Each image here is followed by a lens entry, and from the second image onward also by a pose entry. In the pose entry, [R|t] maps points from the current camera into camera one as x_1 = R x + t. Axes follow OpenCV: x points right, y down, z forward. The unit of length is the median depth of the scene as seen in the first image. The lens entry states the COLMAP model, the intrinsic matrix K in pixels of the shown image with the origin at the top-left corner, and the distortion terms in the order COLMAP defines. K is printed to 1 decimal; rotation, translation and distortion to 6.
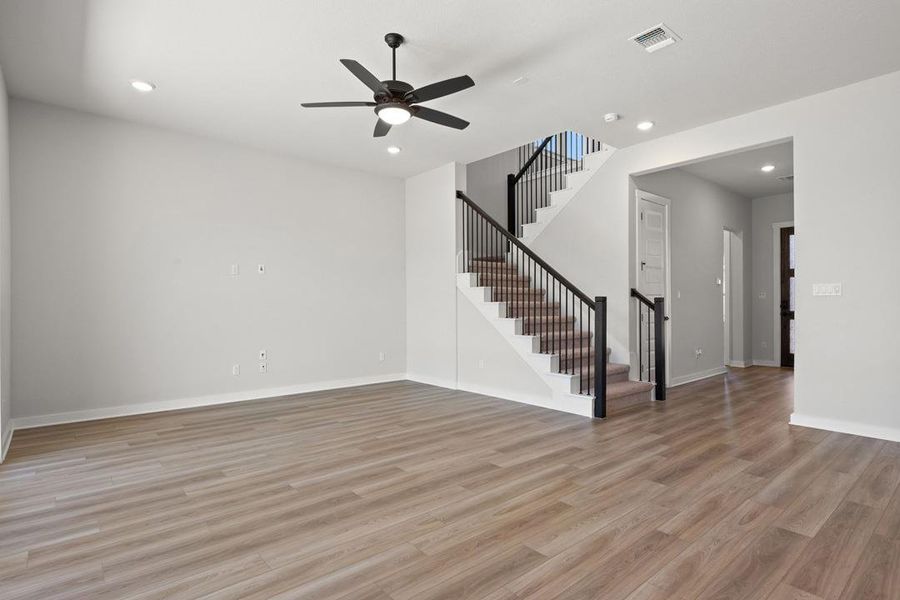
lens RADIAL K [[462.0, 0, 450.6], [0, 462.0, 304.9], [0, 0, 1]] dist [-0.012149, 0.000019]
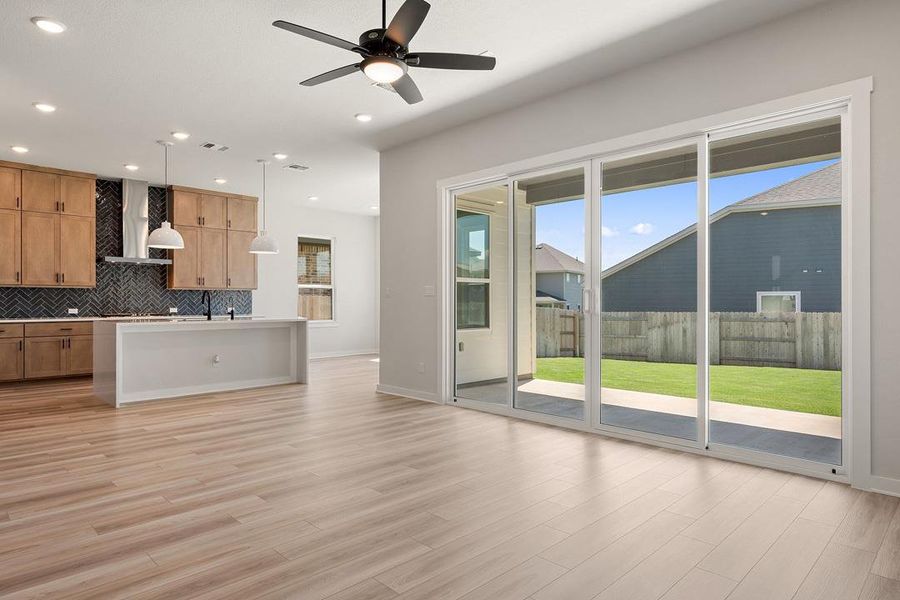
lens RADIAL K [[523.4, 0, 450.0], [0, 523.4, 300.0], [0, 0, 1]] dist [-0.001182, -0.000082]
pose [[-0.997094, 0.002160, -0.076151, -0.166514], [0.002006, 0.999996, 0.002092, -0.007451], [0.076156, 0.001933, -0.997094, 1.926045]]
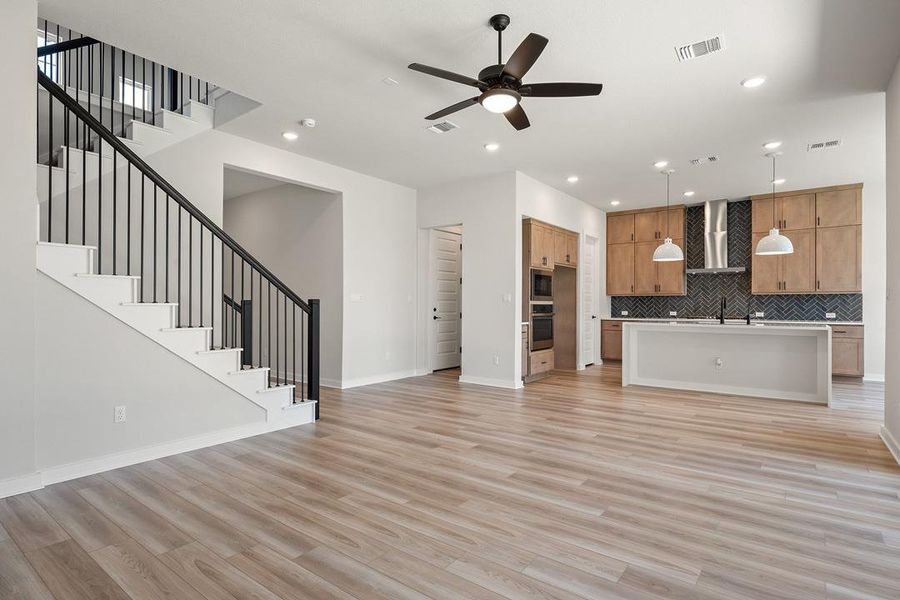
lens RADIAL K [[462.0, 0, 450.6], [0, 462.0, 304.9], [0, 0, 1]] dist [-0.012149, 0.000019]
pose [[-0.216951, 0.003764, 0.976175, -0.996856], [0.003198, 0.999990, -0.003146, -0.001681], [-0.976177, 0.002440, -0.216961, 1.286549]]
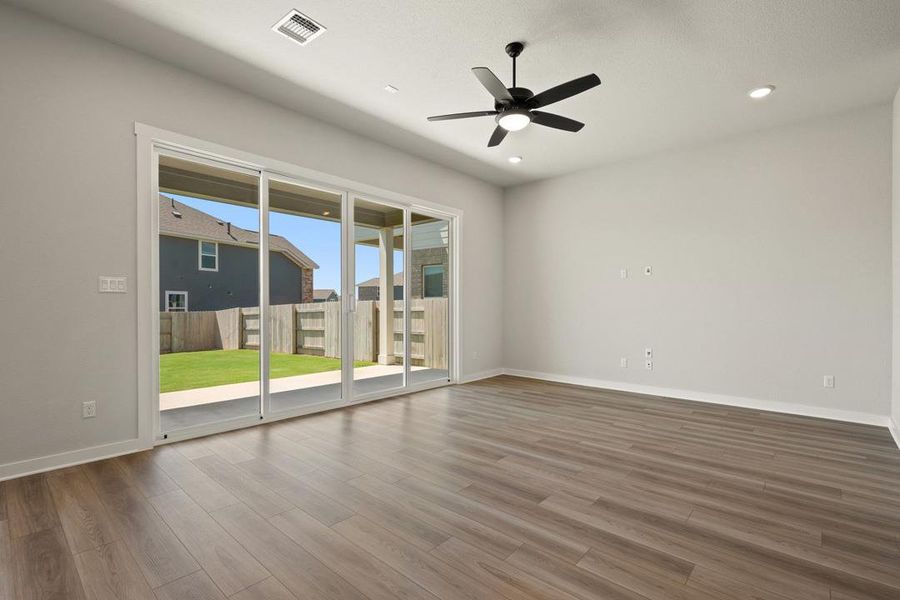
lens RADIAL K [[415.6, 0, 447.8], [0, 415.6, 305.0], [0, 0, 1]] dist [0.001108, 0.000148]
pose [[0.135794, 0.003369, -0.990731, 0.790712], [-0.006185, 0.999978, 0.002552, 0.000622], [0.990718, 0.005781, 0.135812, 0.716685]]
